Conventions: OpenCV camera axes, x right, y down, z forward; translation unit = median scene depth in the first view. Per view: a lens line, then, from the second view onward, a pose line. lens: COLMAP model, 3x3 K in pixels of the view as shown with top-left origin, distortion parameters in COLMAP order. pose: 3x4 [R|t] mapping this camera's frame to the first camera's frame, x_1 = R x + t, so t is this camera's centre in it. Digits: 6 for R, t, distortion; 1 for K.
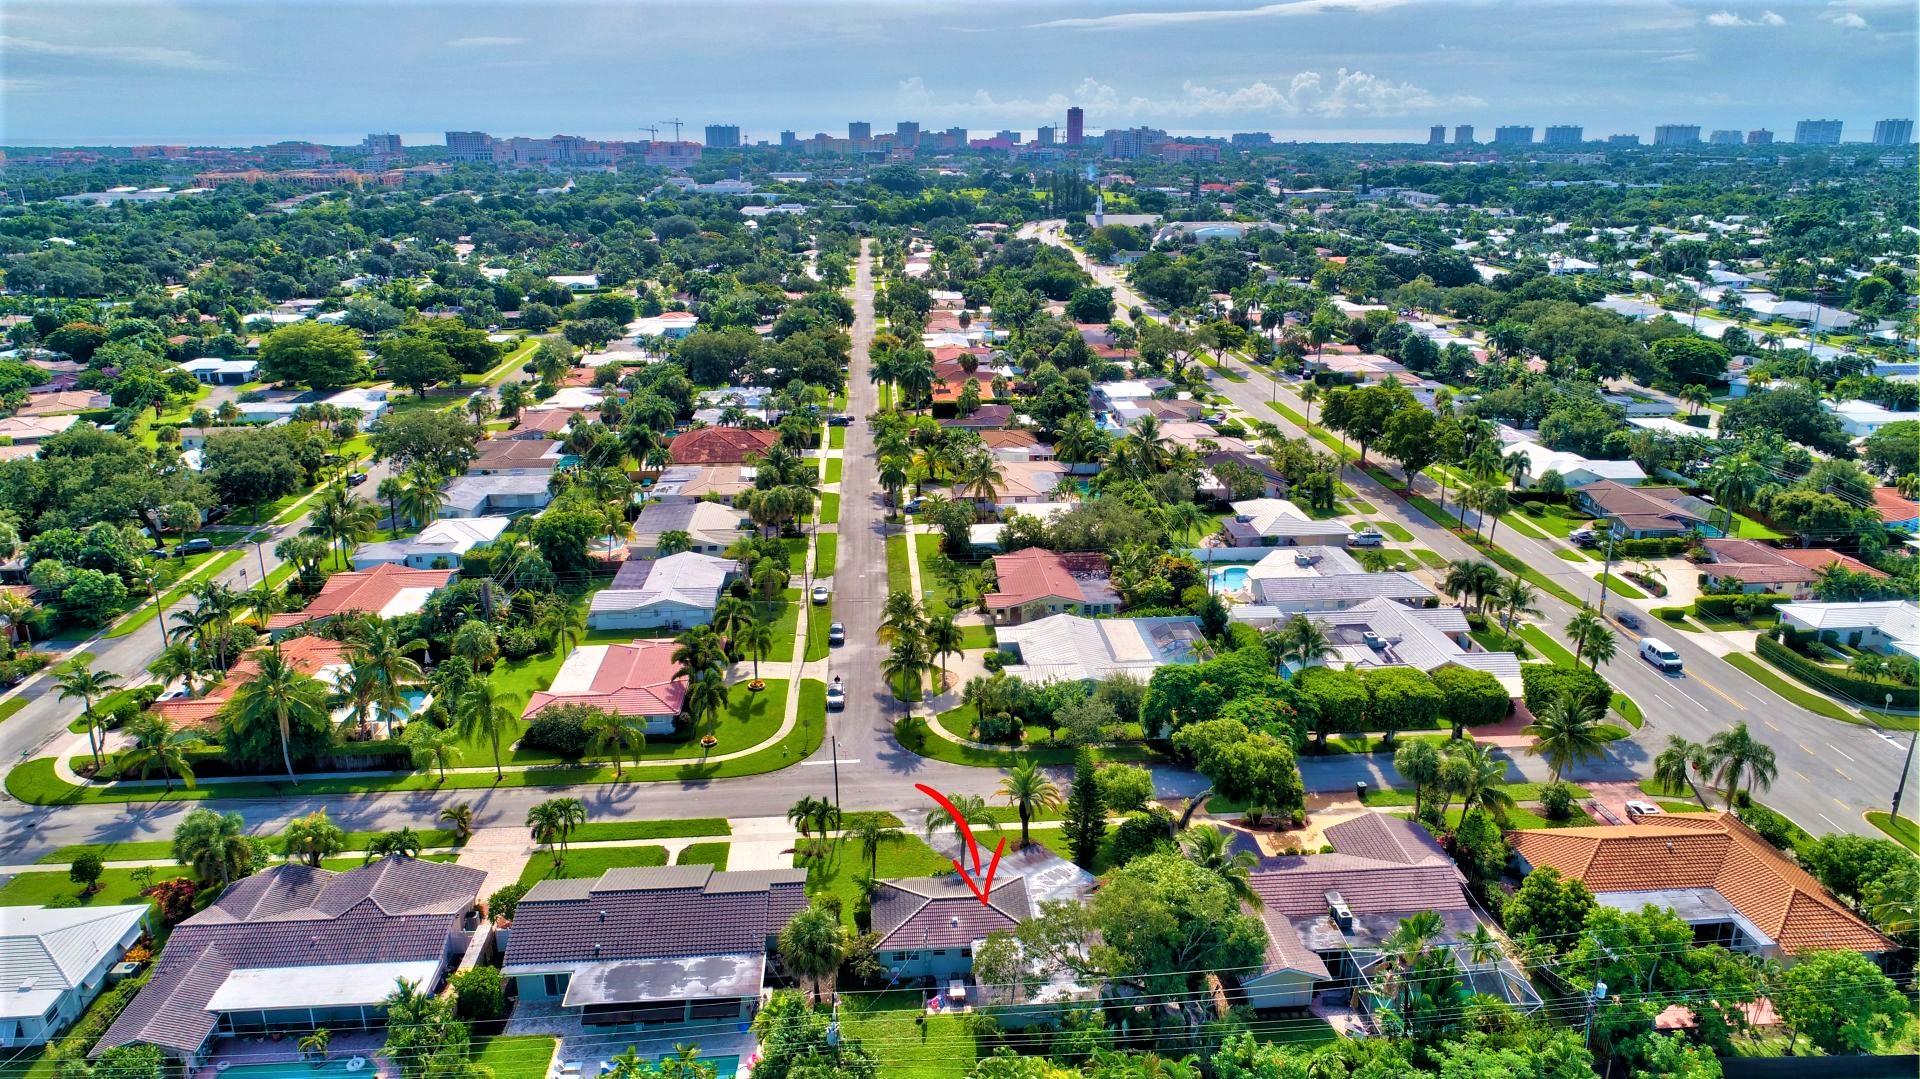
lens RADIAL K [[1299.2, 0, 958.1], [0, 1299.2, 543.8], [0, 0, 1]] dist [0.000922, -0.005540]
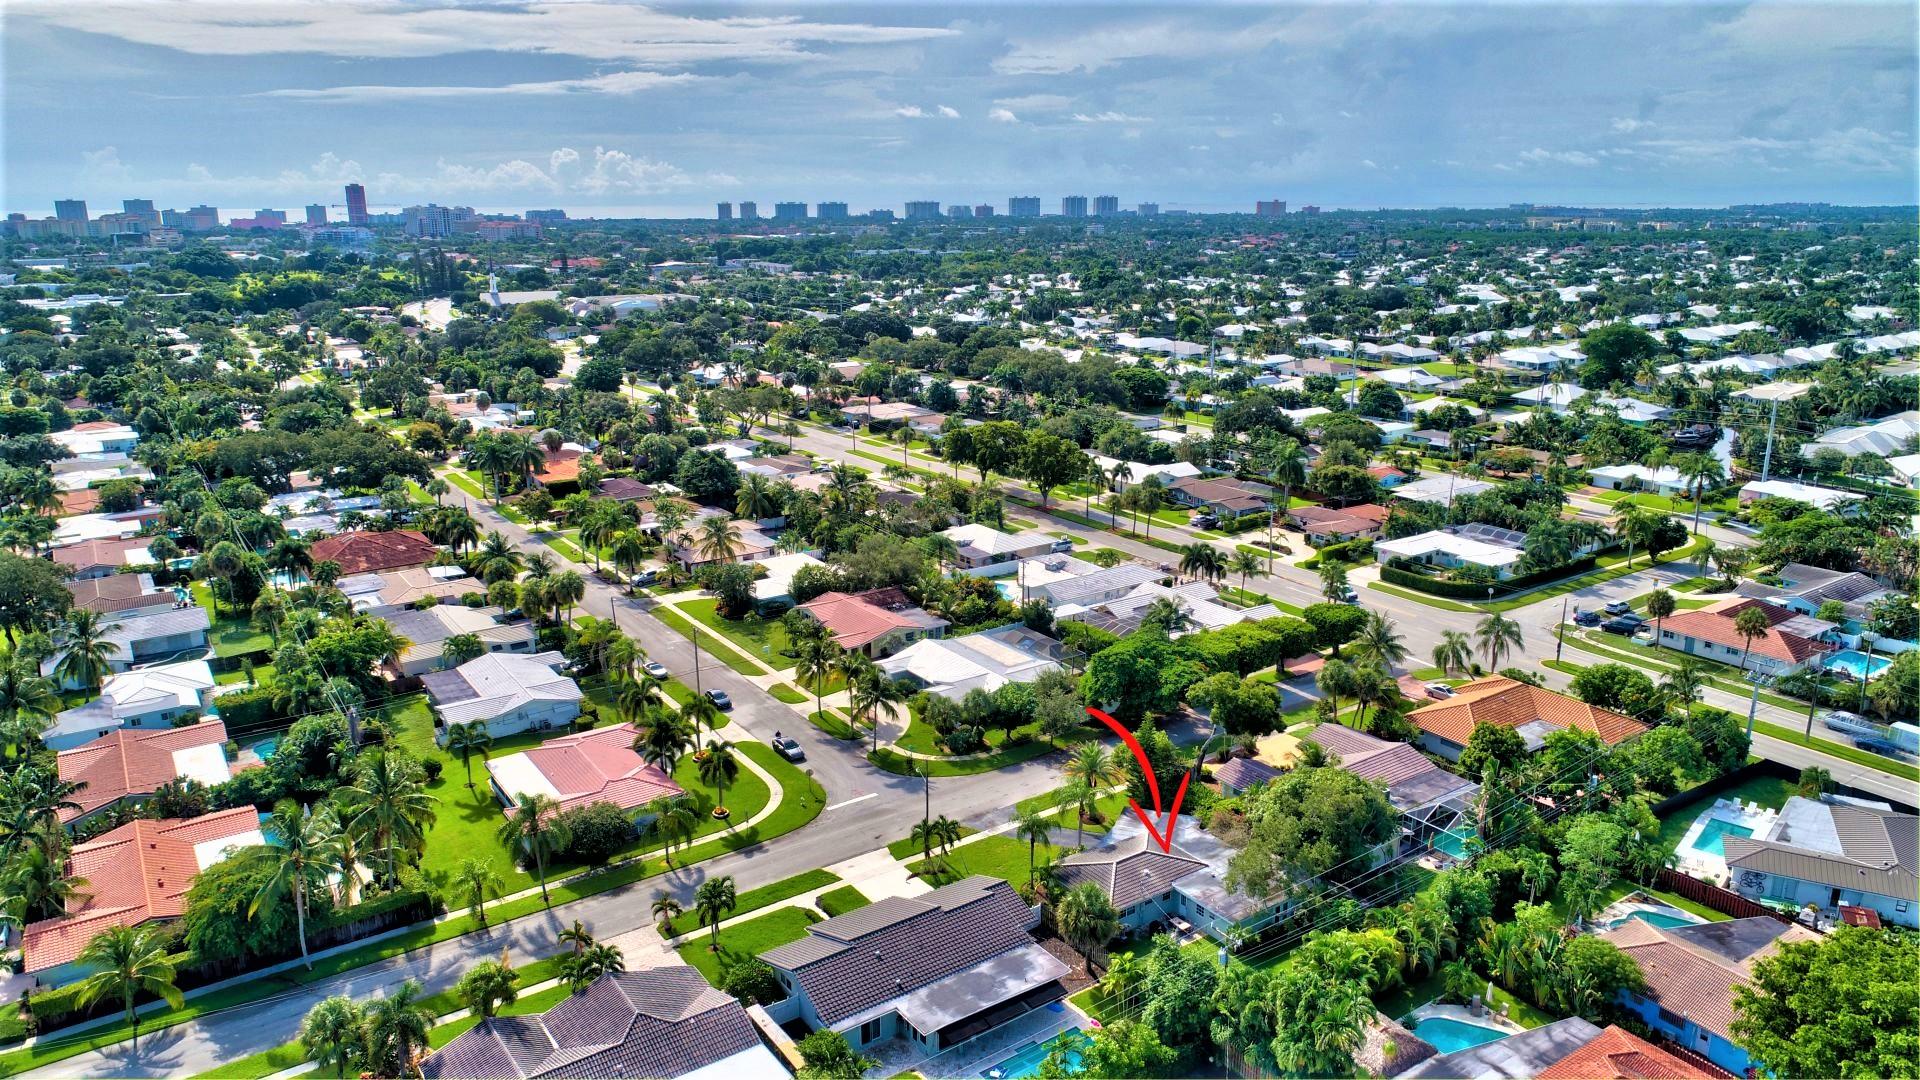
lens RADIAL K [[1299.2, 0, 955.2], [0, 1299.2, 537.7], [0, 0, 1]] dist [0.000922, -0.005540]
pose [[0.859607, -0.129960, 0.494153, -0.384256], [0.158993, 0.987134, -0.016965, -0.006992], [-0.485590, 0.093150, 0.869210, 0.027606]]
